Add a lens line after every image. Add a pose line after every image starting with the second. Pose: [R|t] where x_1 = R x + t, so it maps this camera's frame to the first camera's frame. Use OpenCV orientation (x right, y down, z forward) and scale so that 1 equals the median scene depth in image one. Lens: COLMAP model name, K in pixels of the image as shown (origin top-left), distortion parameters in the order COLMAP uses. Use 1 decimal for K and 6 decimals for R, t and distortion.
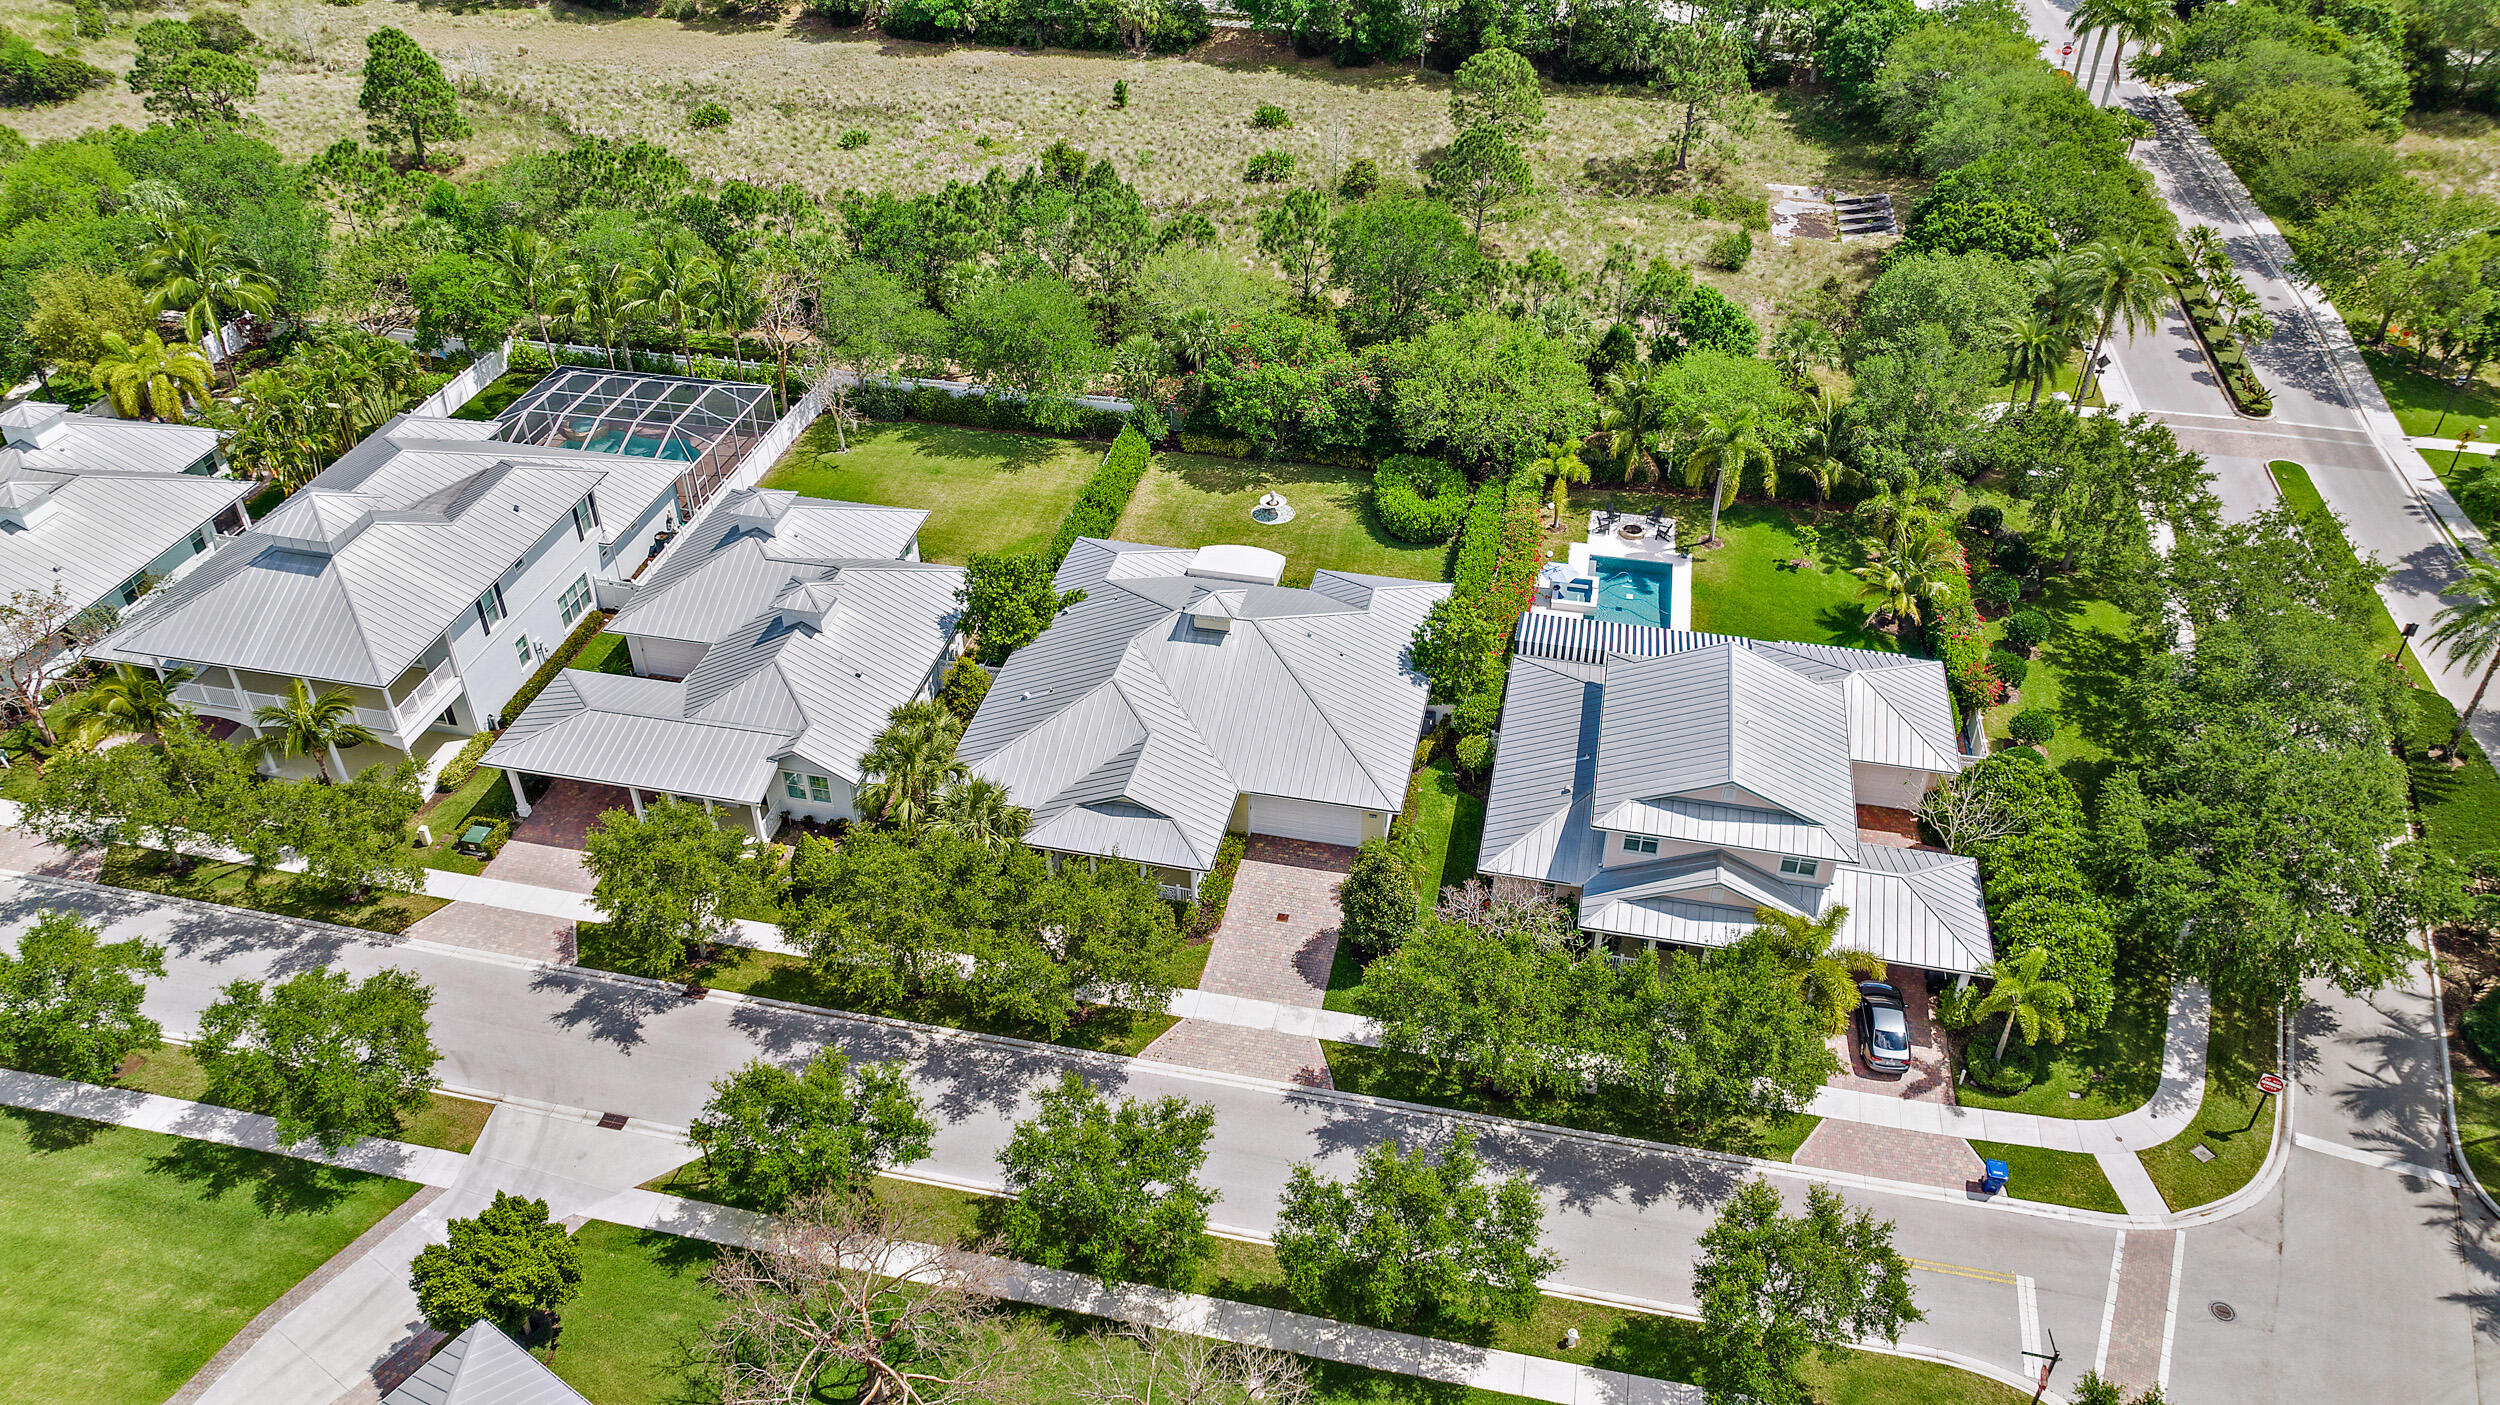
lens RADIAL K [[1713.1, 0, 1250.0], [0, 1713.1, 702.5], [0, 0, 1]] dist [-0.018005, 0.003176]
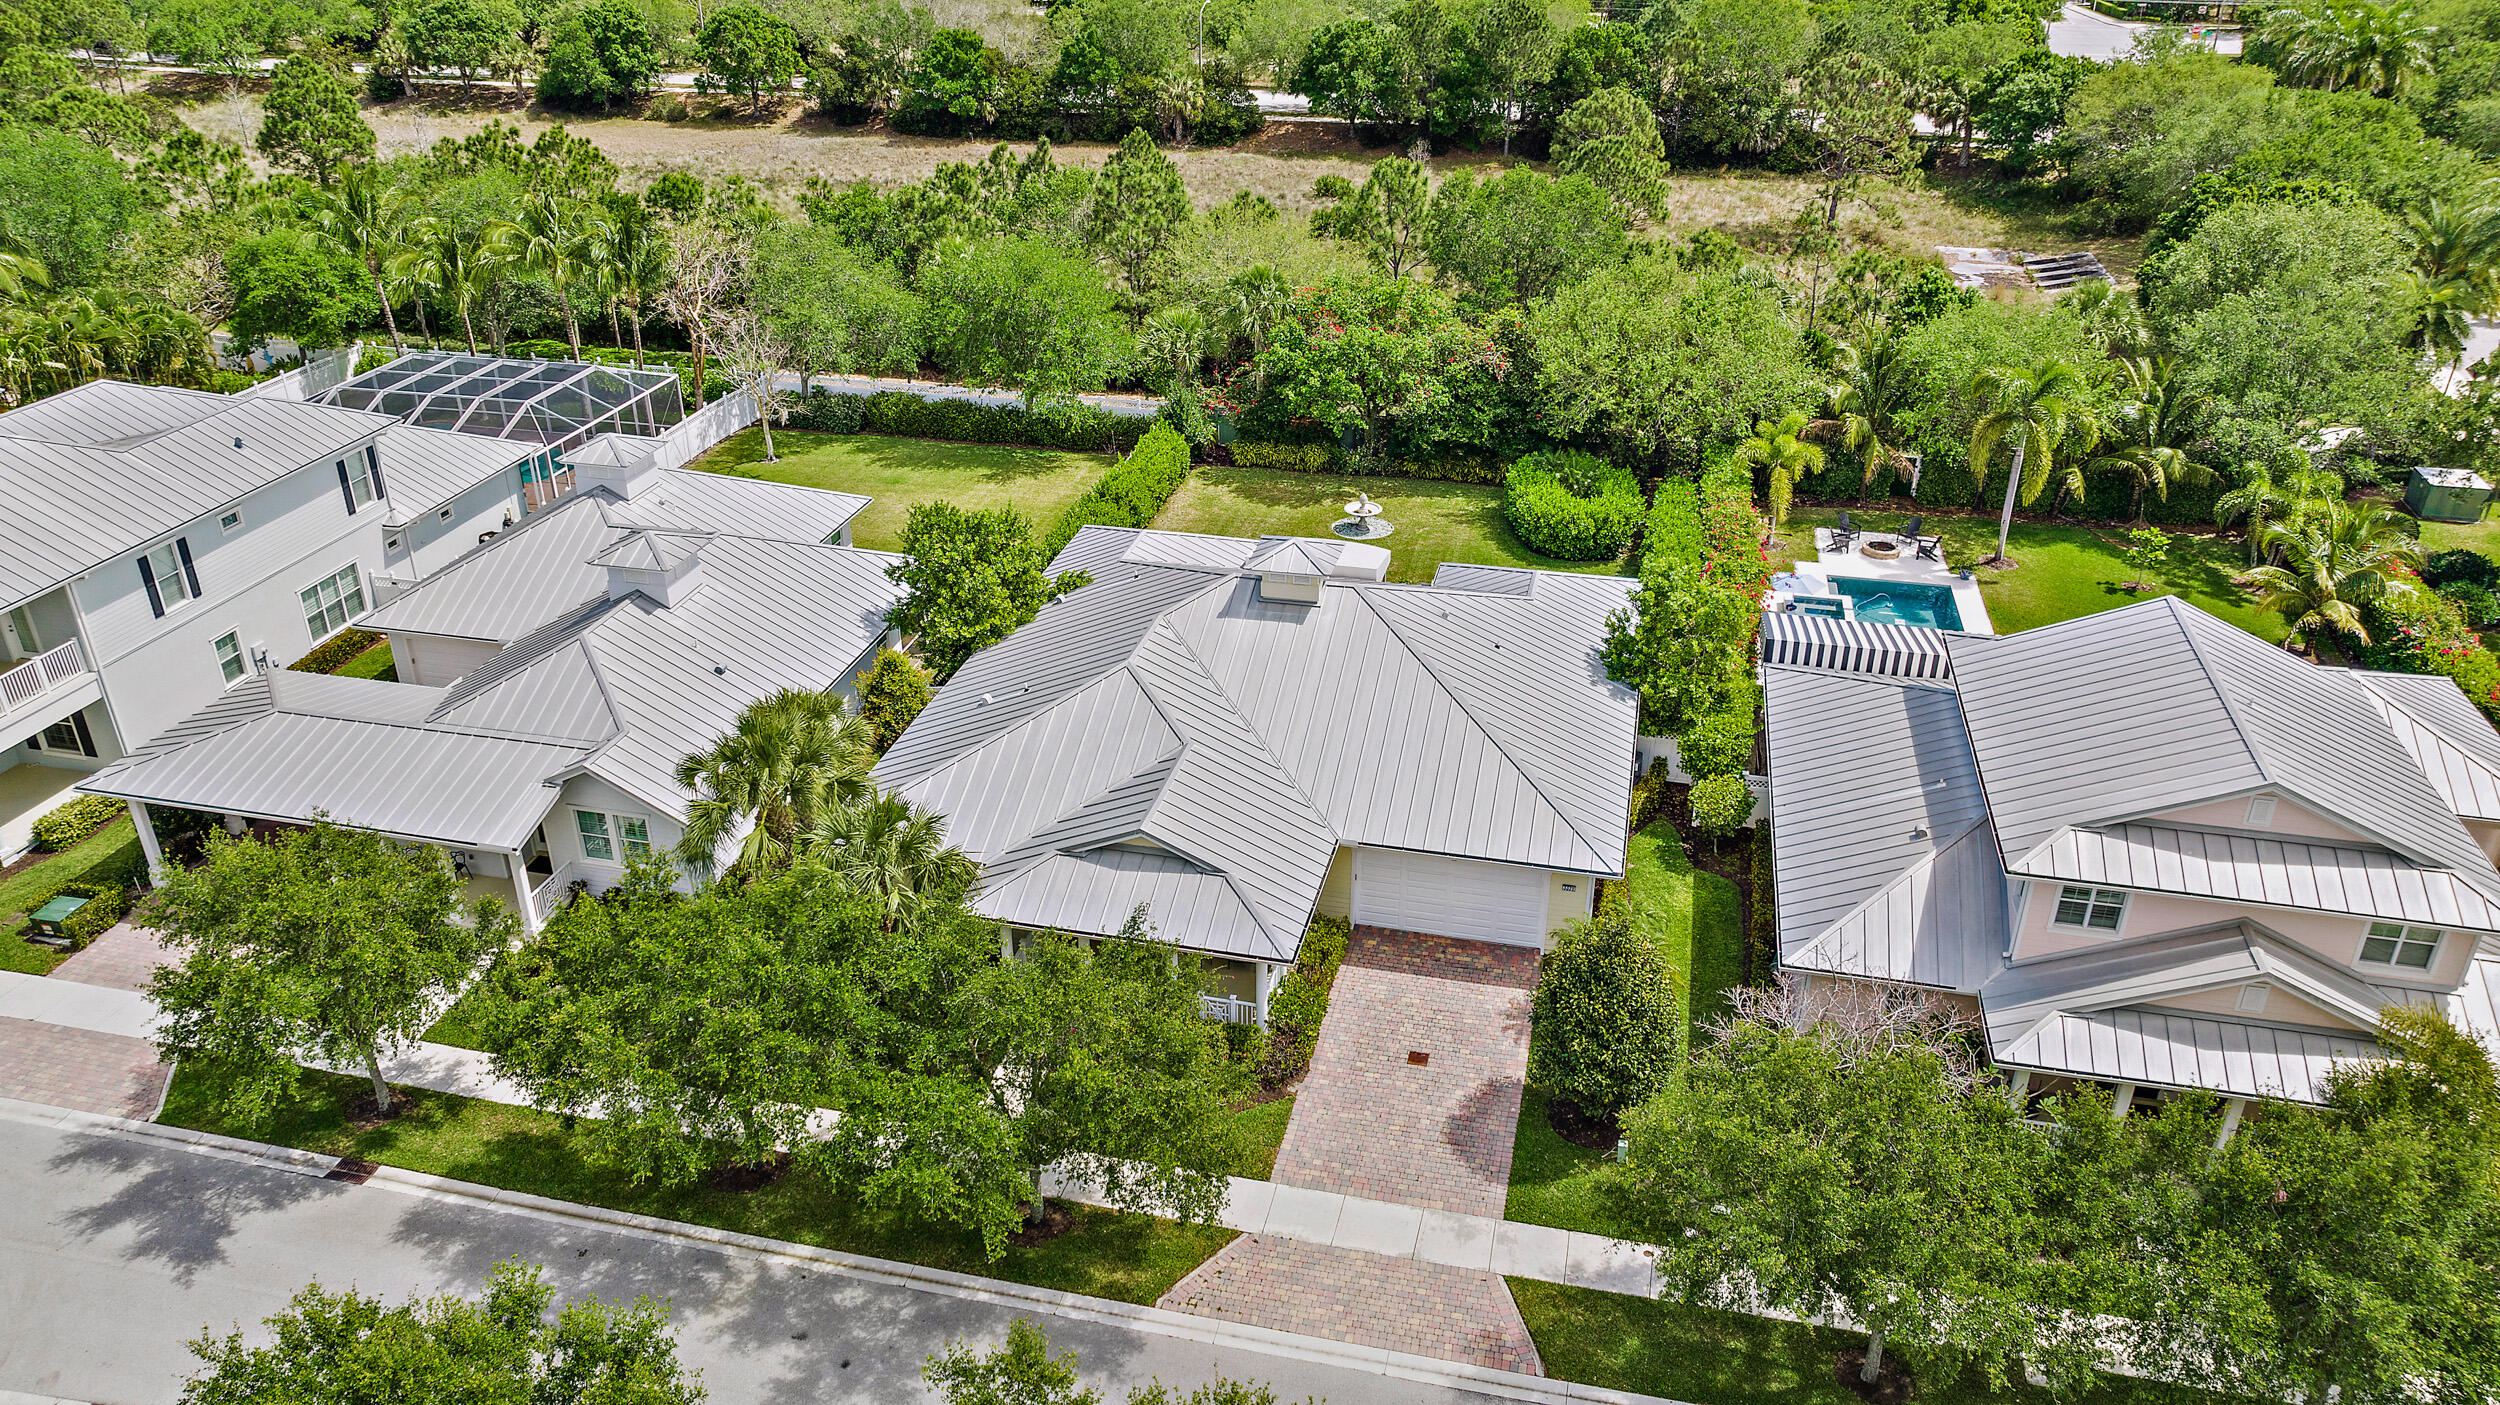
lens RADIAL K [[1713.1, 0, 1250.0], [0, 1713.1, 702.5], [0, 0, 1]] dist [-0.018005, 0.003176]
pose [[0.999818, 0.008377, -0.017129, -0.025198], [-0.011030, 0.986855, -0.161232, 0.092301], [0.015553, 0.161392, 0.986768, 0.387122]]
